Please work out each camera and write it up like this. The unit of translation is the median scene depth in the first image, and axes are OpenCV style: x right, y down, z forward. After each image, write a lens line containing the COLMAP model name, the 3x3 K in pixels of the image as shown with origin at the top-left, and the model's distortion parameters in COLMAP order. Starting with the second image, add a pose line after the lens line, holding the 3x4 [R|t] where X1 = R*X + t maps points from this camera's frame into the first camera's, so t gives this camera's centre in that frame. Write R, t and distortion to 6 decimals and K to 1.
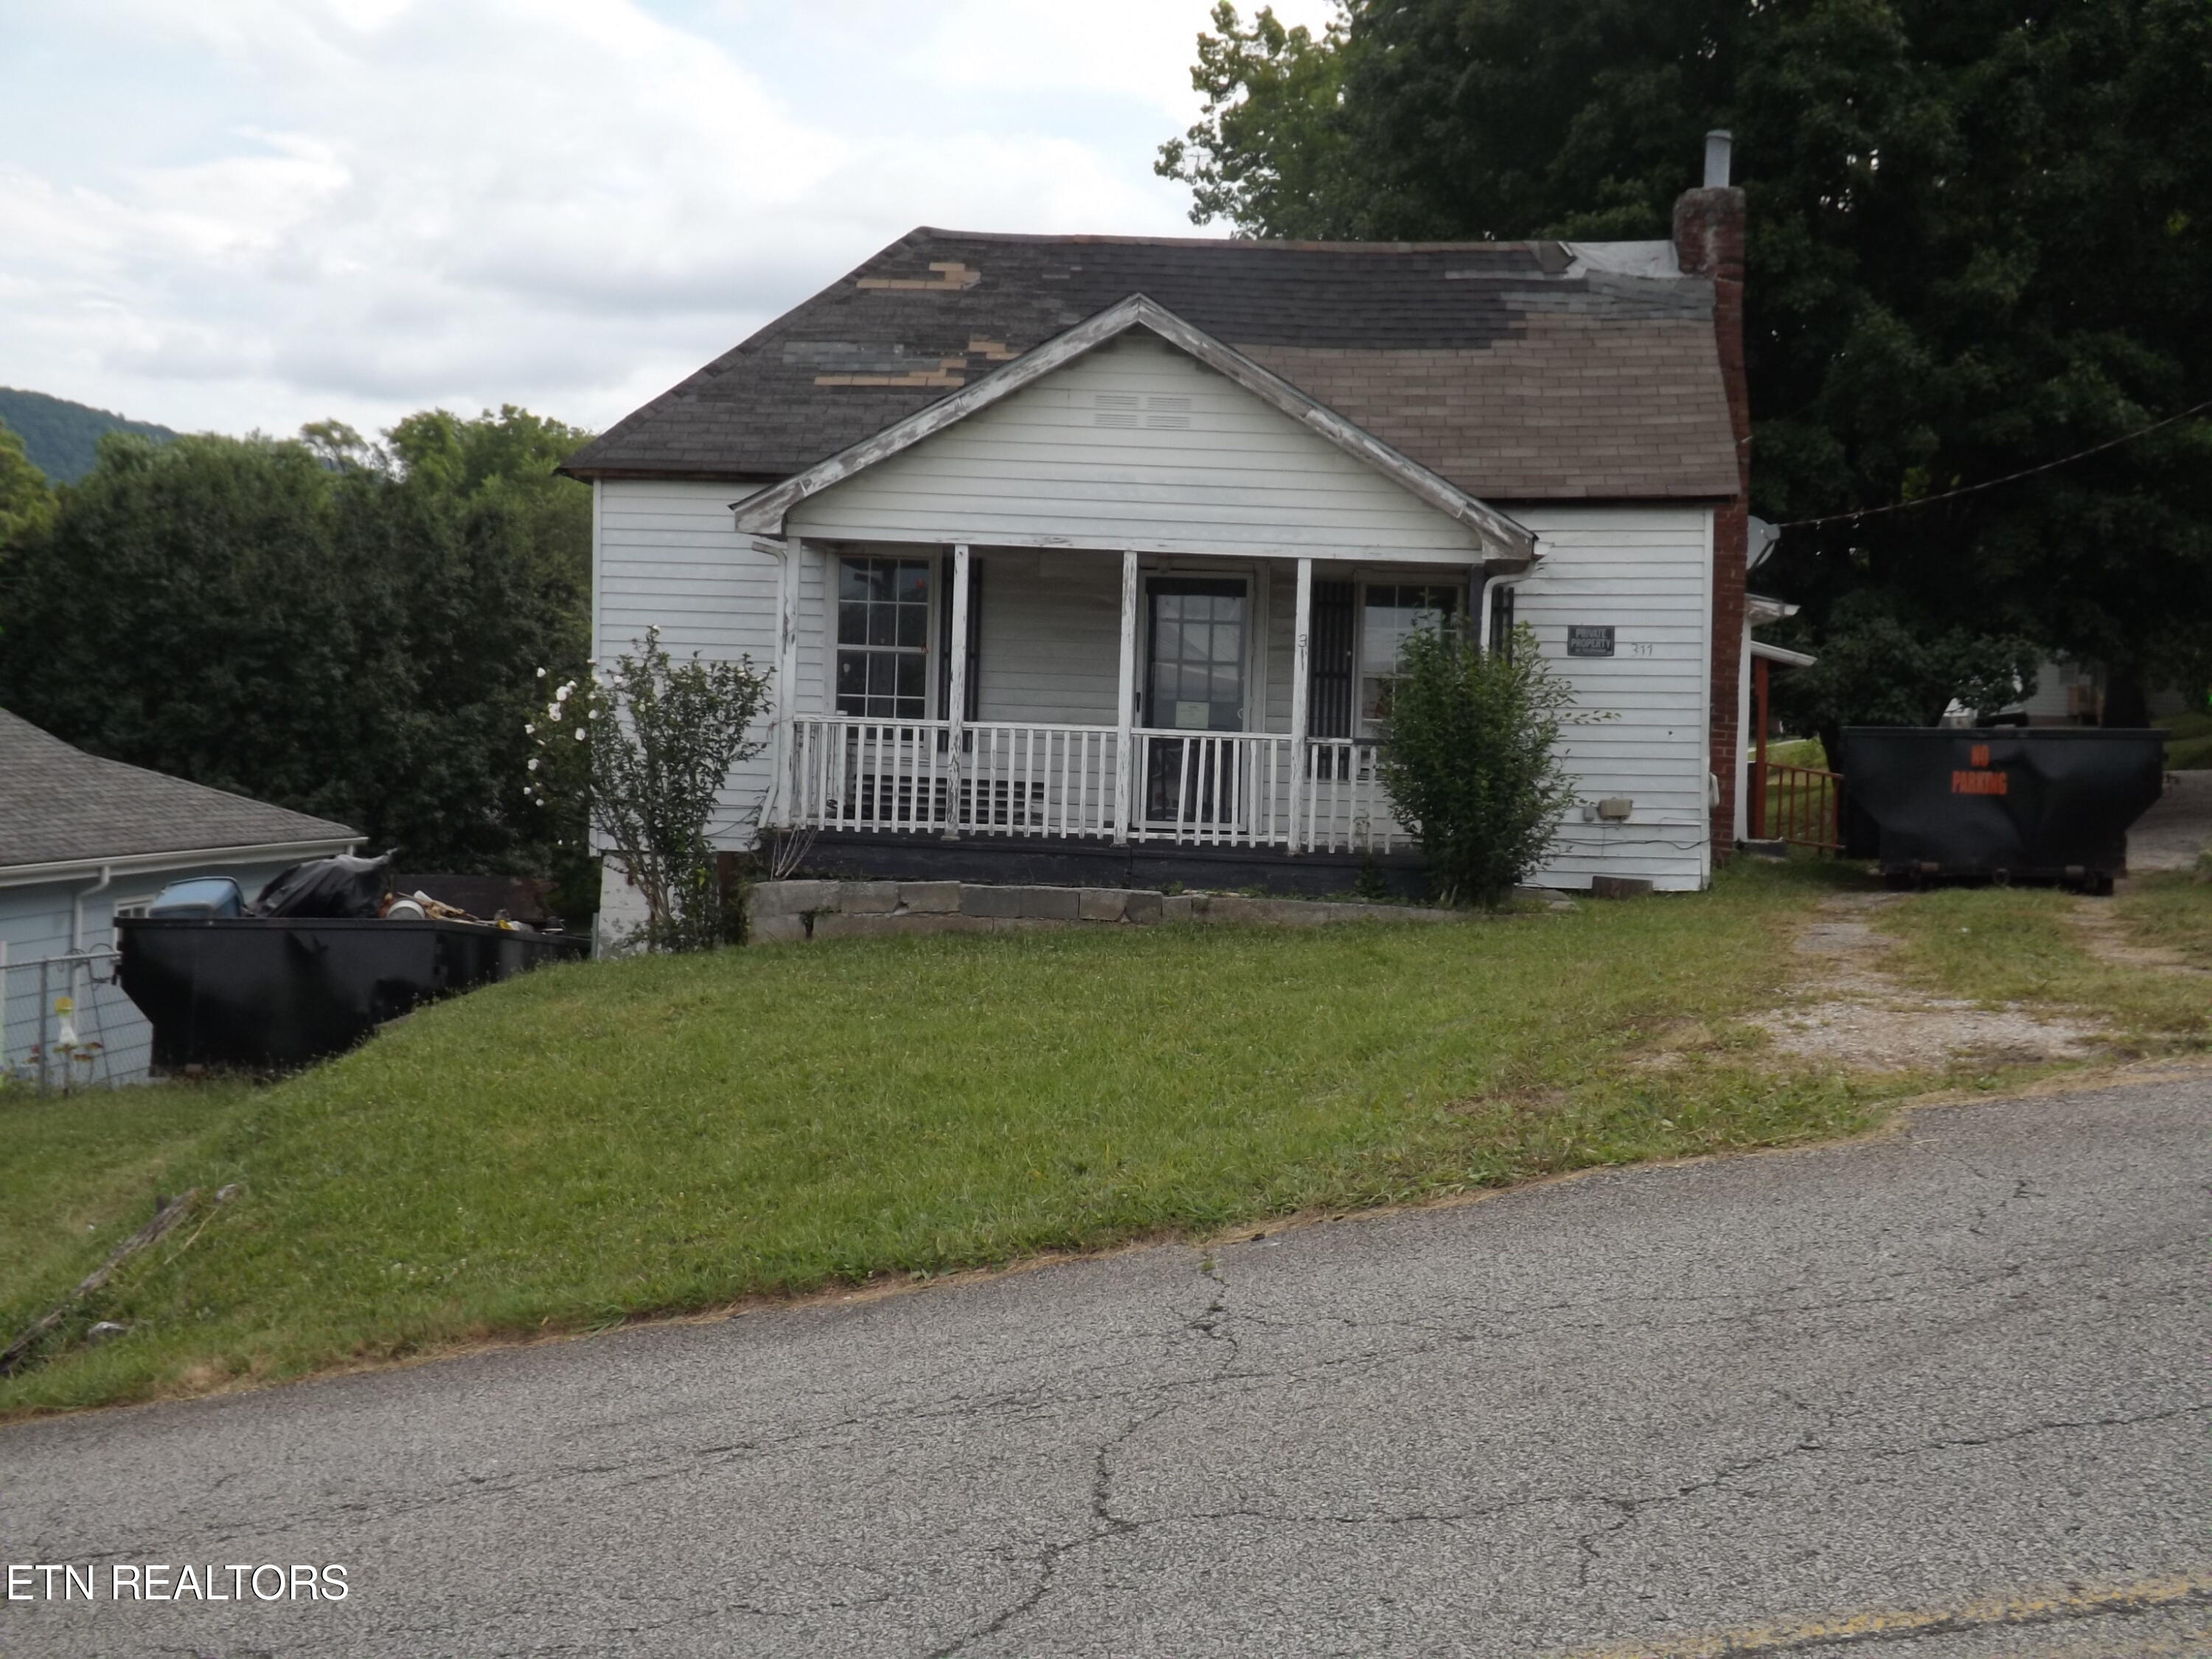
lens RADIAL K [[2616.2, 0, 1114.3], [0, 2616.2, 708.5], [0, 0, 1]] dist [0.106725, 0.000000]
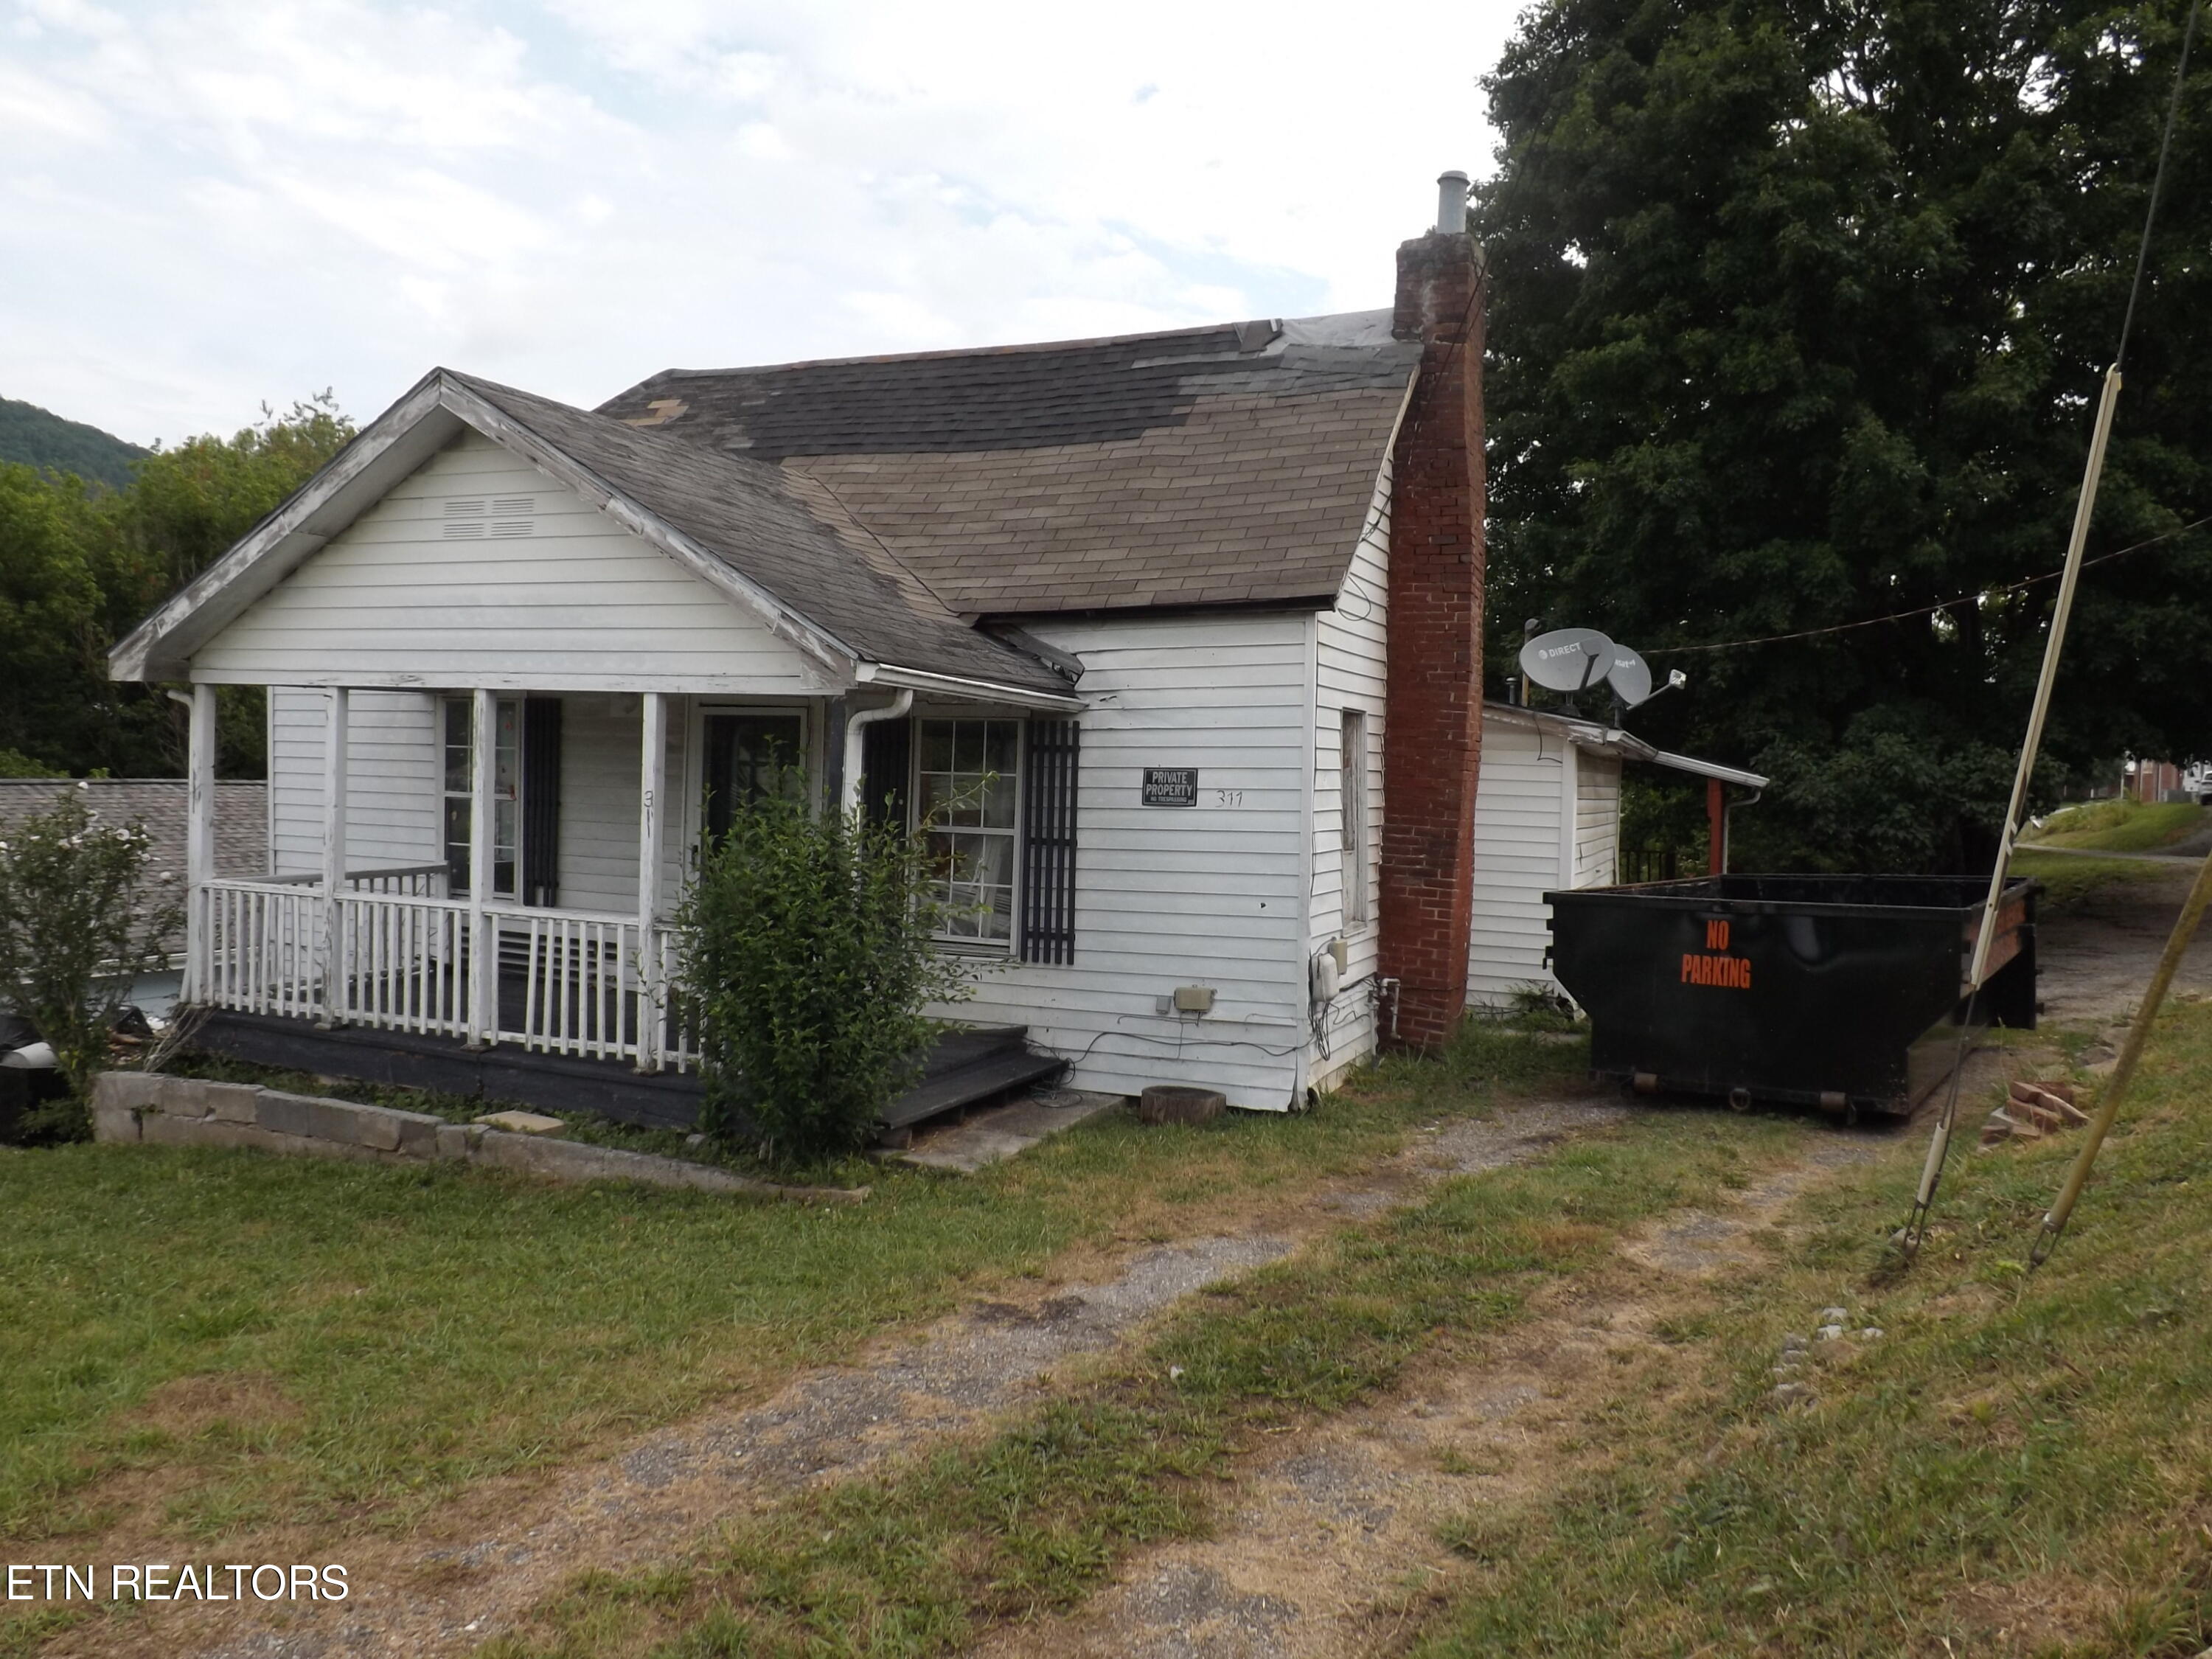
lens RADIAL K [[1571.1, 0, 1125.1], [0, 1571.1, 818.5], [0, 0, 1]] dist [-0.050648, 0.003408]
pose [[0.946049, 0.003758, -0.324002, 0.341056], [0.004530, 0.999682, 0.024823, -0.029680], [0.323992, -0.024951, 0.945731, 0.577841]]
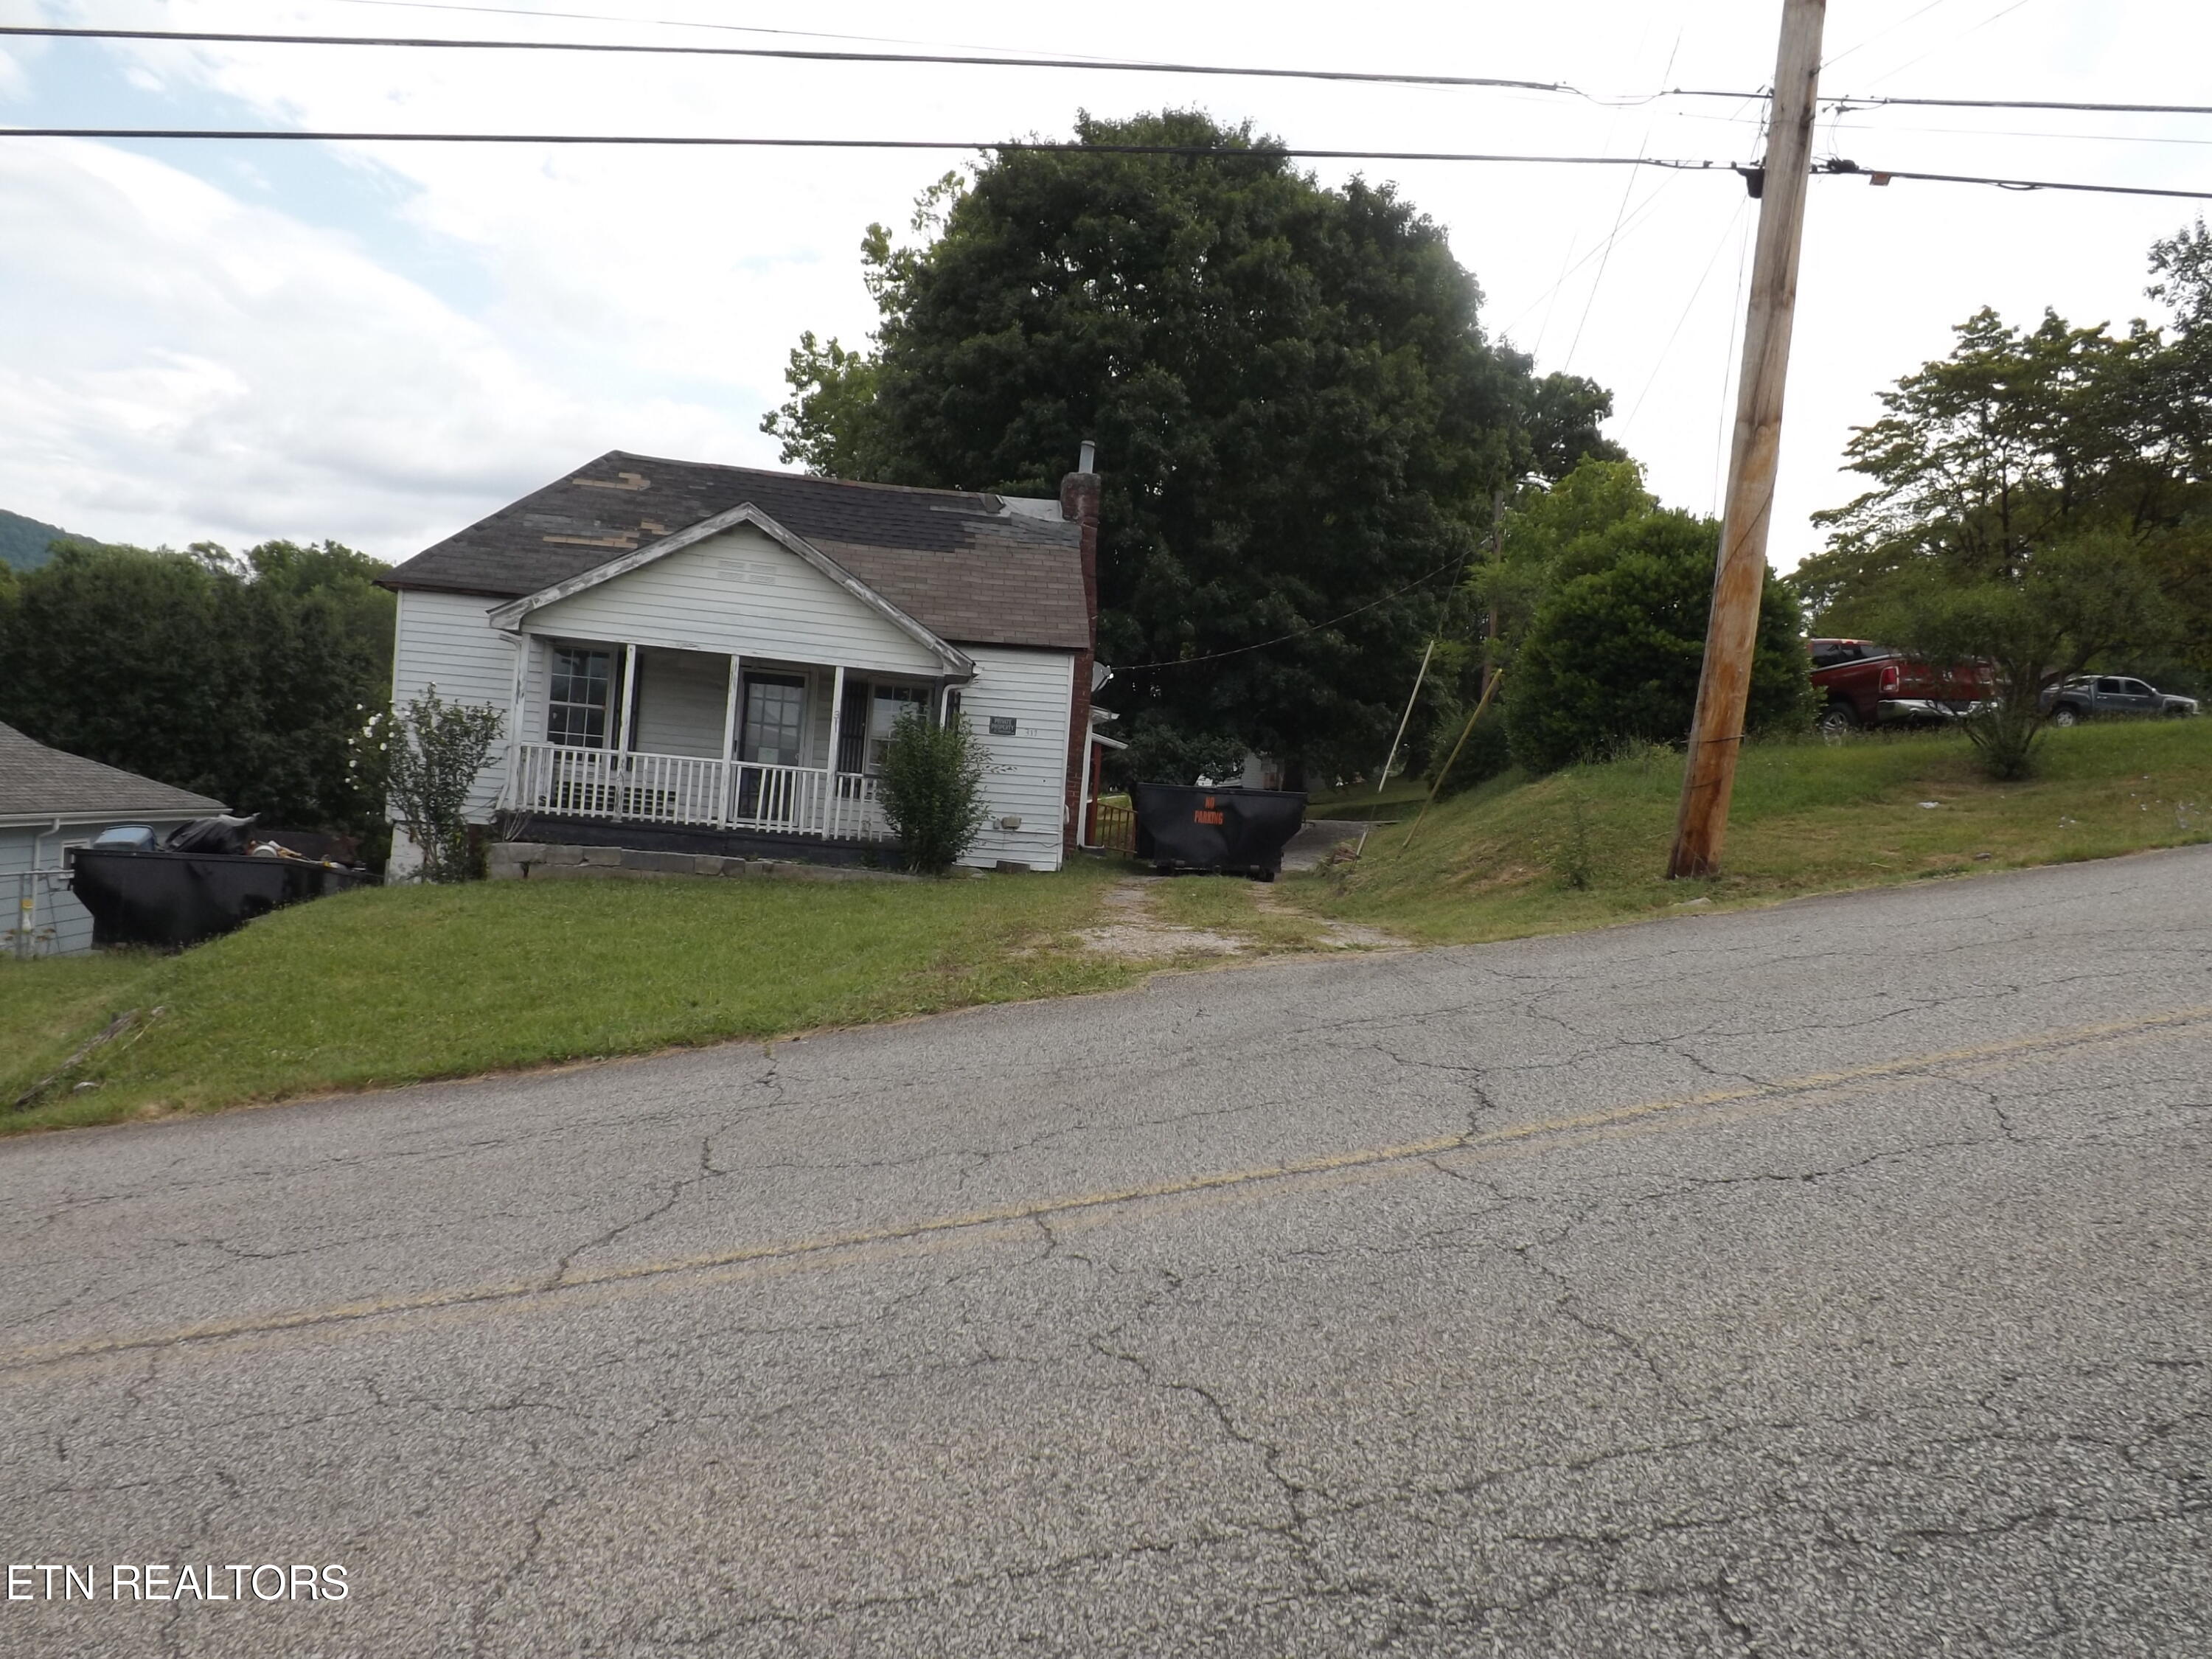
lens RADIAL K [[1571.1, 0, 1089.3], [0, 1571.1, 819.1], [0, 0, 1]] dist [-0.050648, 0.003408]
pose [[0.971388, 0.045783, 0.233044, -0.002659], [-0.053600, 0.998189, 0.027320, 0.004696], [-0.231371, -0.039030, 0.972082, -0.028268]]
